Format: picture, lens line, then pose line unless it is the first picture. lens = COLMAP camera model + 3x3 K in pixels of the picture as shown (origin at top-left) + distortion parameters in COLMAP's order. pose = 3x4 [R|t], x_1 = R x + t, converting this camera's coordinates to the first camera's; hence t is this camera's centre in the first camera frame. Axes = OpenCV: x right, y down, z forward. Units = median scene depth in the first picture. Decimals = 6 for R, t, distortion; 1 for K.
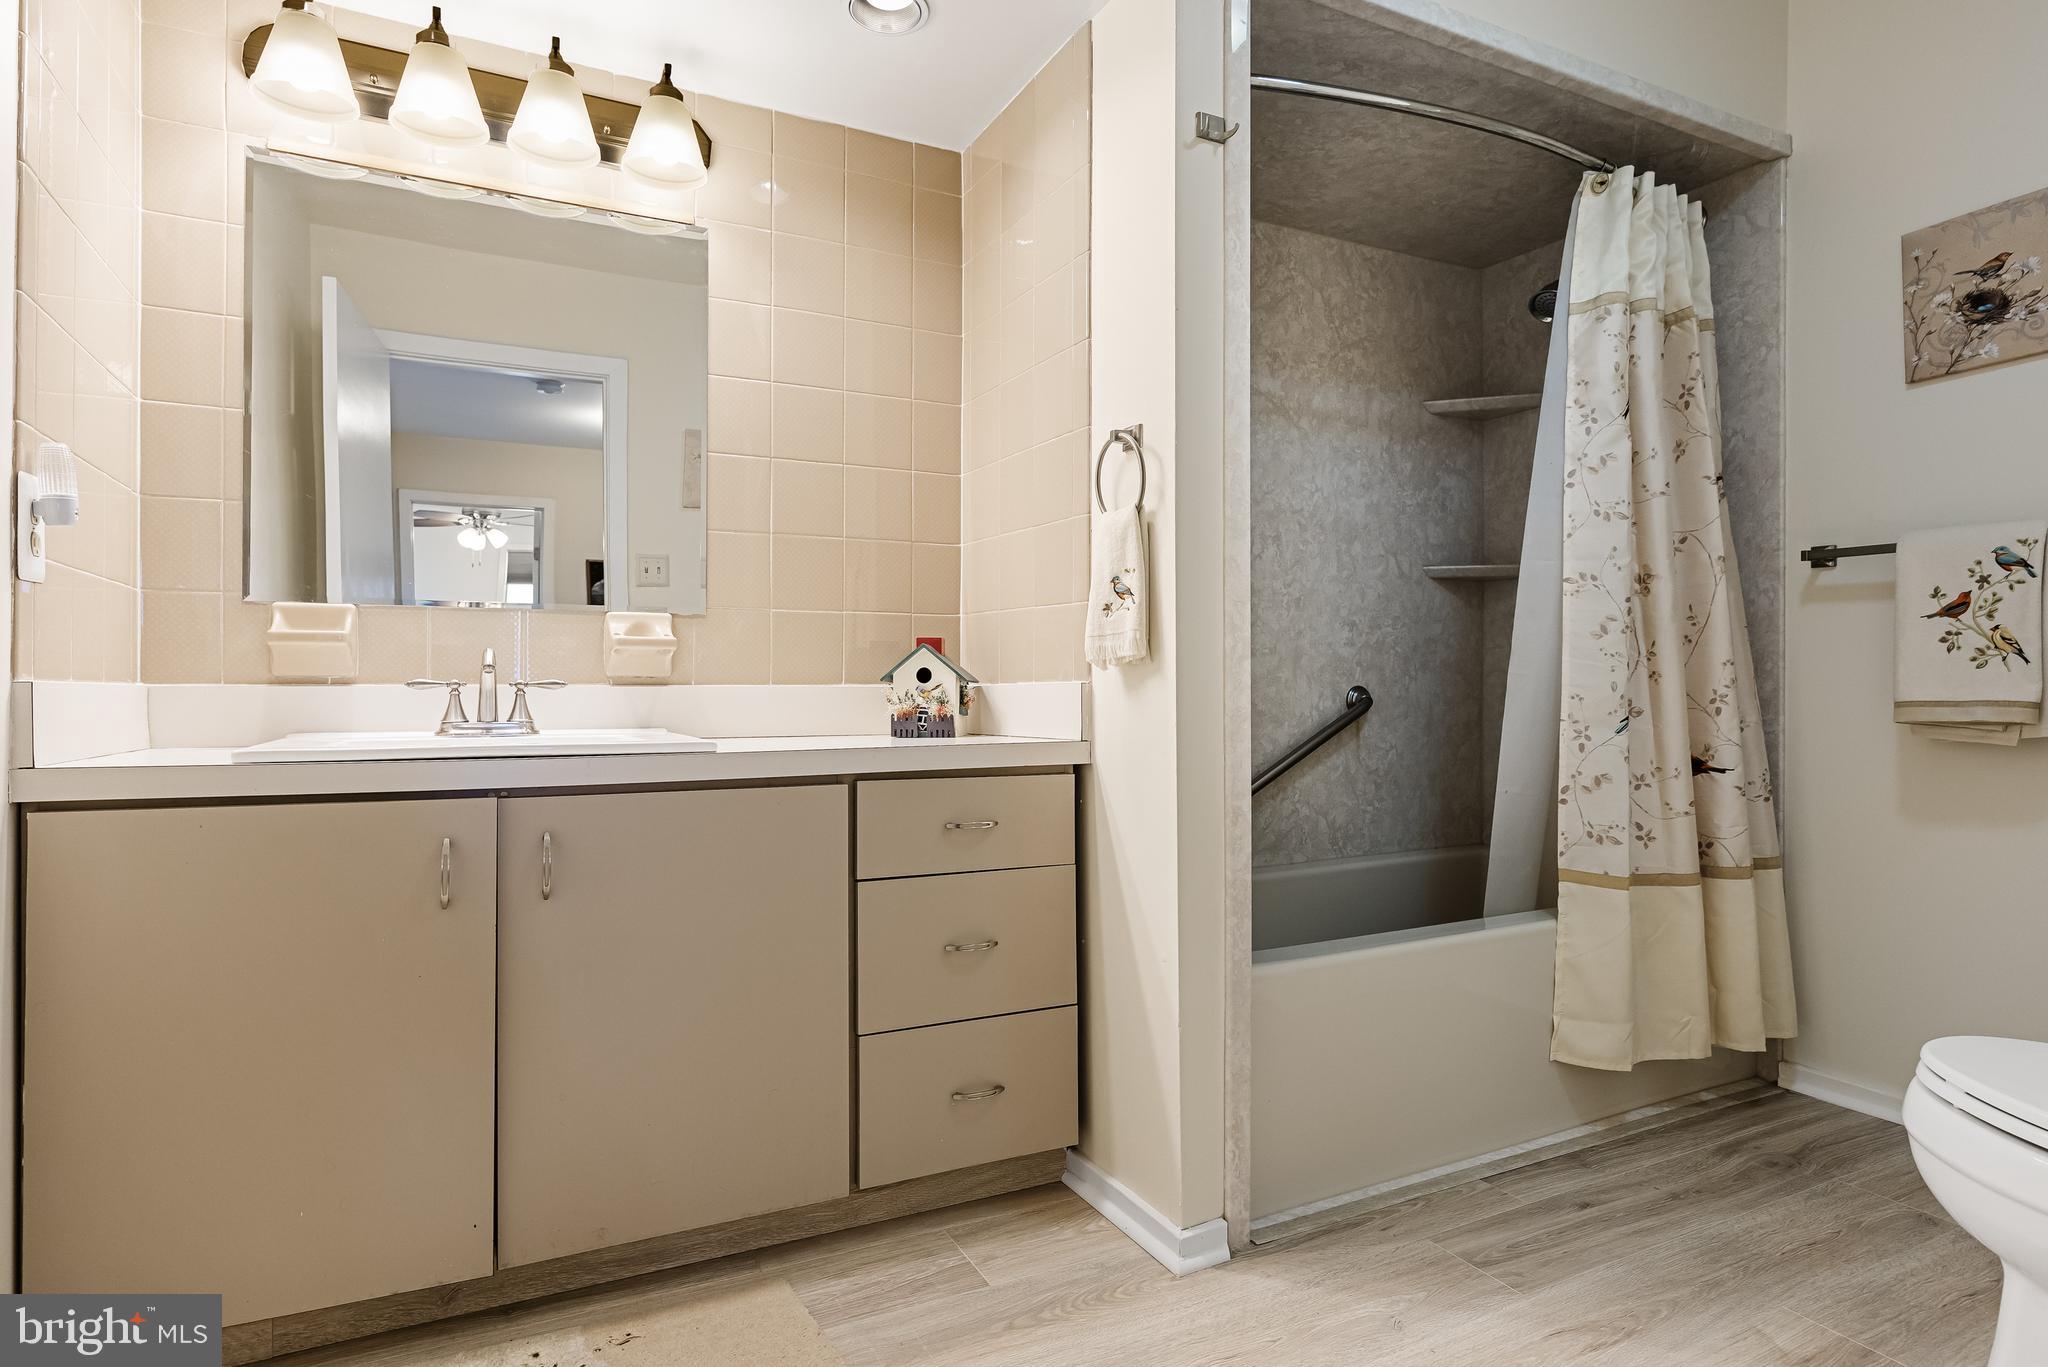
lens RADIAL K [[1067.9, 0, 1018.5], [0, 1067.9, 681.5], [0, 0, 1]] dist [-0.013801, 0.001756]
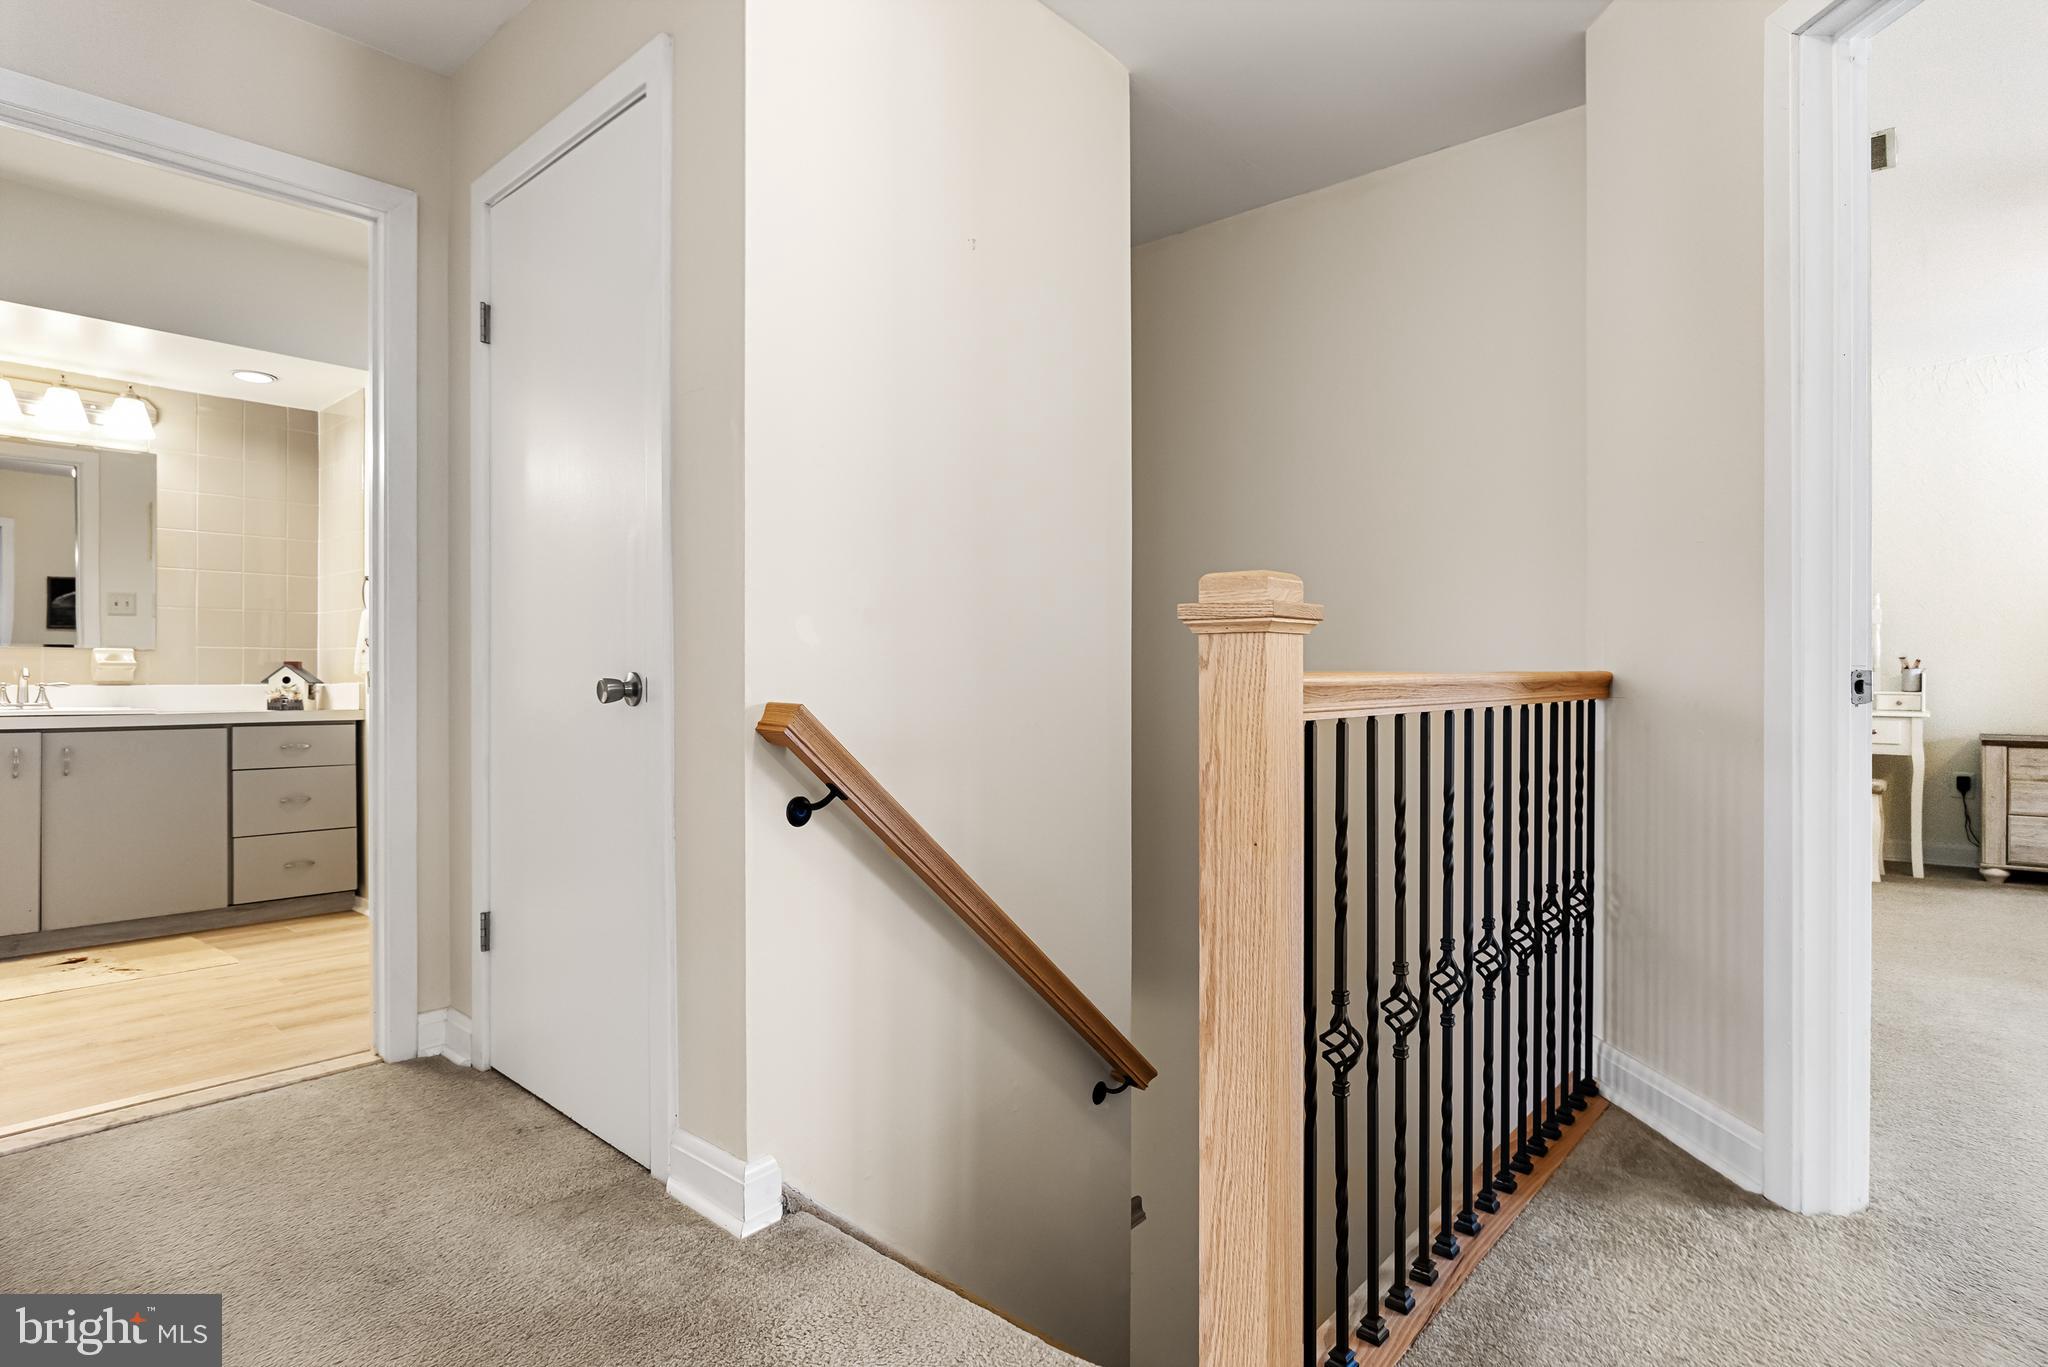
lens RADIAL K [[1067.9, 0, 1060.1], [0, 1067.9, 678.8], [0, 0, 1]] dist [-0.013801, 0.001756]
pose [[0.922938, 0.001211, 0.384948, 0.499311], [-0.001721, 0.999998, 0.000982, -0.012947], [-0.384946, -0.001569, 0.922938, -1.454460]]
